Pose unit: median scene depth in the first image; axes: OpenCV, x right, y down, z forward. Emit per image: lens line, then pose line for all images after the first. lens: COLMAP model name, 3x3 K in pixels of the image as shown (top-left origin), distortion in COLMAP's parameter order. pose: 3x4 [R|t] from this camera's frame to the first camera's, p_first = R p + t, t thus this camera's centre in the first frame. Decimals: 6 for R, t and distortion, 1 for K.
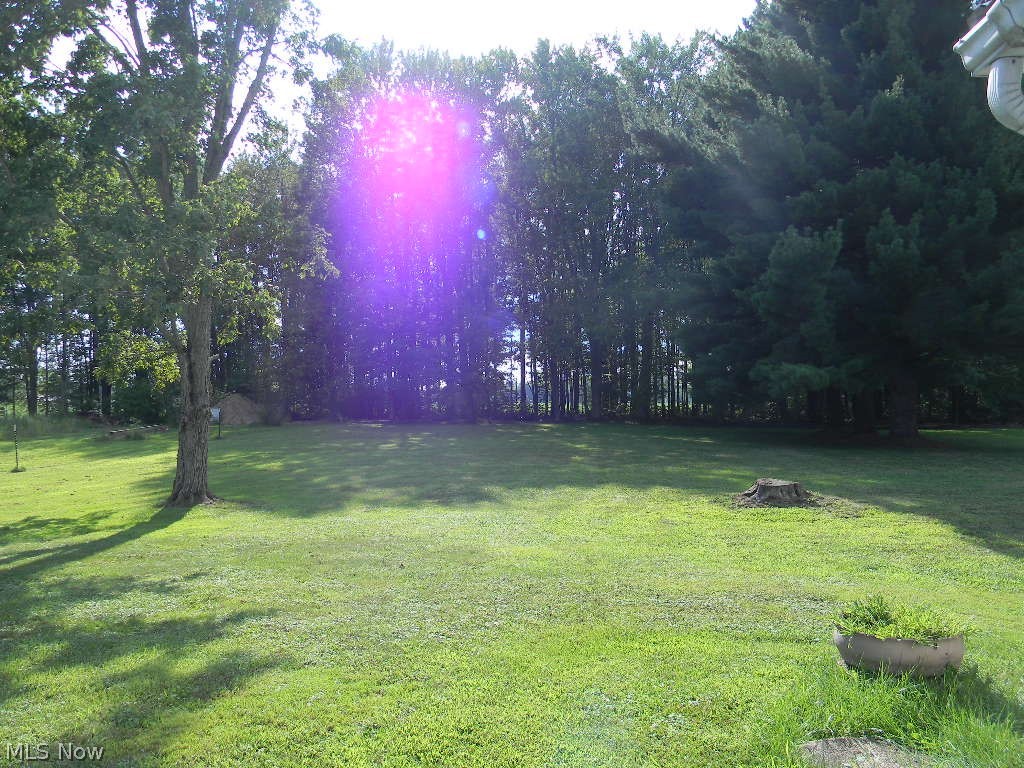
lens RADIAL K [[829.8, 0, 512.0], [0, 829.8, 384.0], [0, 0, 1]] dist [0.008115, -0.001281]
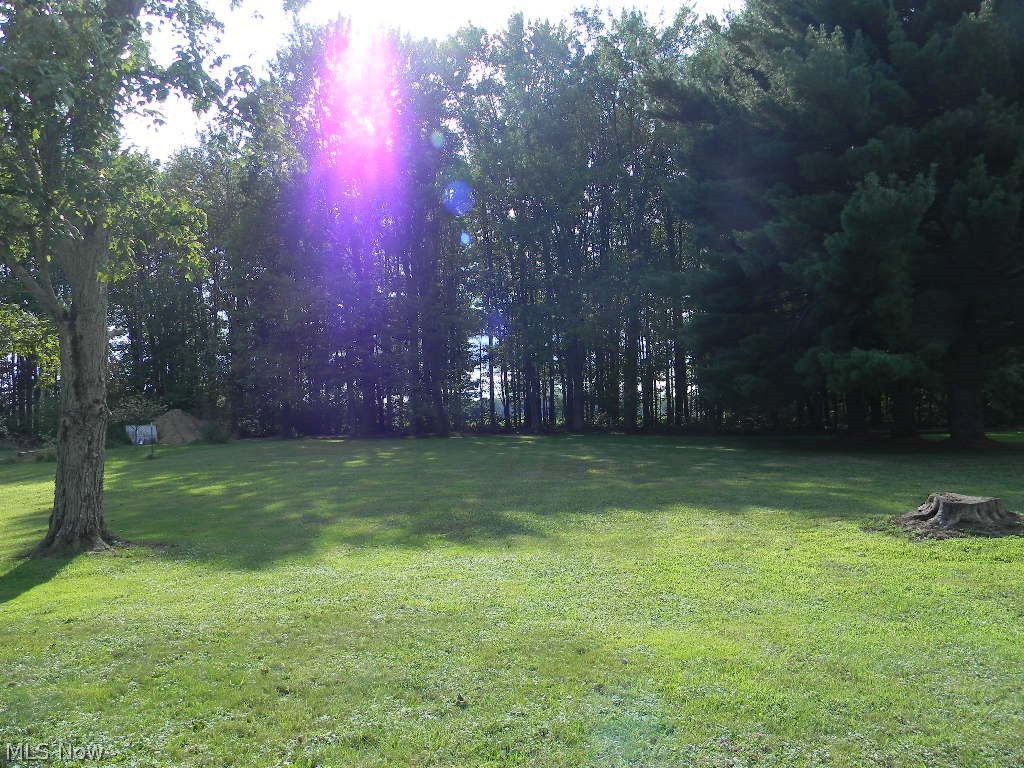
lens RADIAL K [[822.9, 0, 512.0], [0, 822.9, 384.0], [0, 0, 1]] dist [-0.000385, -0.000198]
pose [[0.998201, -0.014542, 0.058170, -0.051130], [0.015790, 0.999653, -0.021069, 0.020523], [-0.057844, 0.021949, 0.998084, 0.212633]]
